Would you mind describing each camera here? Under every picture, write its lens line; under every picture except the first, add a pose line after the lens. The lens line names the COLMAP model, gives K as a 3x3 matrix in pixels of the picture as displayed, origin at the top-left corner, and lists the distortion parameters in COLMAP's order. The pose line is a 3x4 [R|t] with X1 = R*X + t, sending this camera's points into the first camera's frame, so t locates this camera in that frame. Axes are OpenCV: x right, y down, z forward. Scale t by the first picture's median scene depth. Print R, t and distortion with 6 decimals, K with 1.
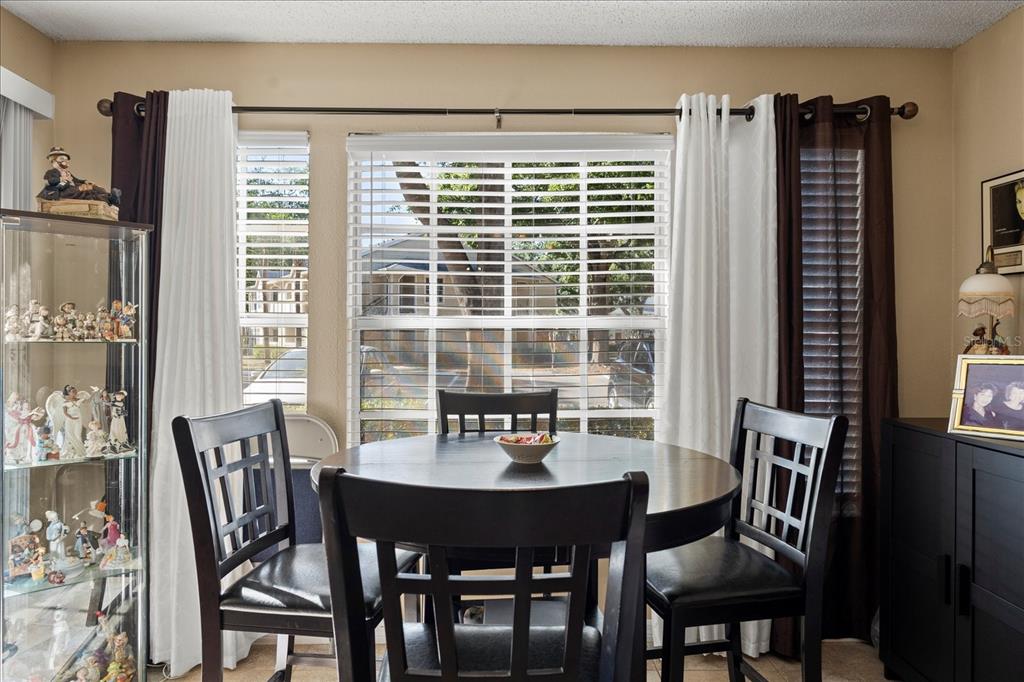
lens RADIAL K [[654.8, 0, 514.4], [0, 654.8, 338.3], [0, 0, 1]] dist [-0.042360, 0.046230]
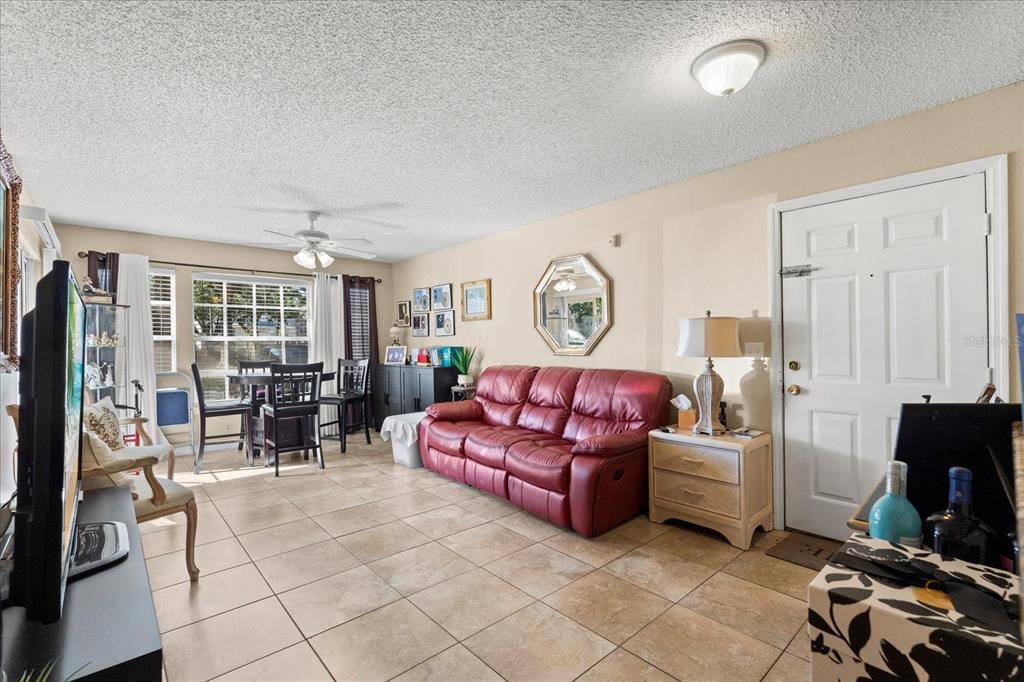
lens RADIAL K [[458.3, 0, 511.4], [0, 458.3, 342.0], [0, 0, 1]] dist [-0.009637, -0.000402]
pose [[0.746260, -0.008152, 0.665605, -0.577284], [0.012782, 0.999916, -0.002085, 0.011245], [-0.665532, 0.010064, 0.746301, -1.467596]]
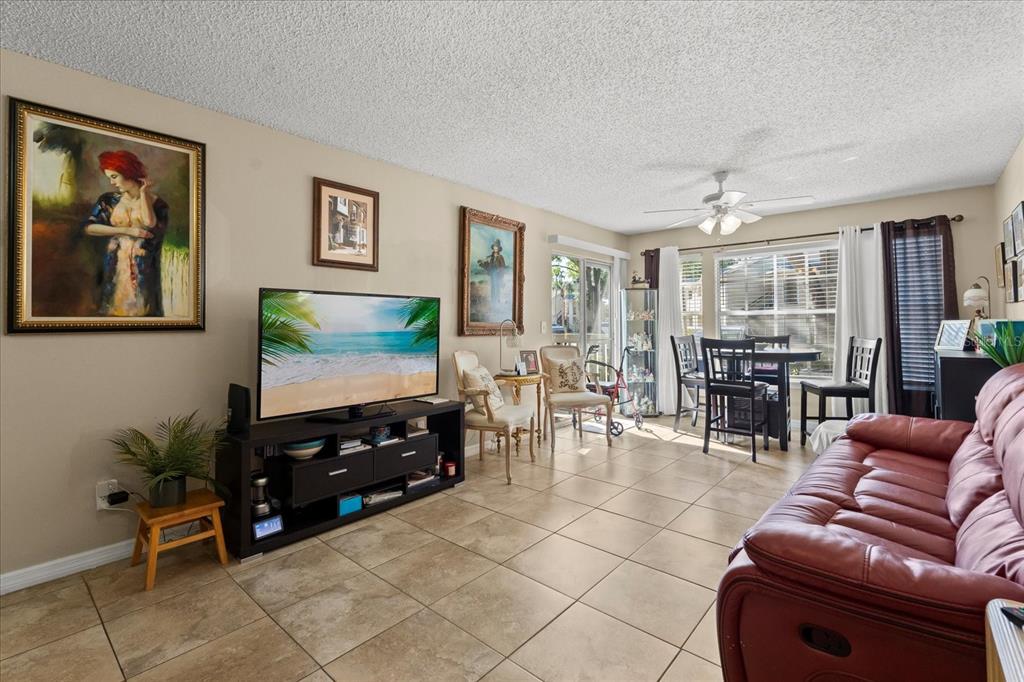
lens RADIAL K [[458.3, 0, 513.9], [0, 458.3, 316.0], [0, 0, 1]] dist [-0.009637, -0.000402]
pose [[0.751329, -0.021024, -0.659593, 0.480864], [0.007846, 0.999706, -0.022929, 0.030565], [0.659882, 0.012052, 0.751273, -1.333654]]
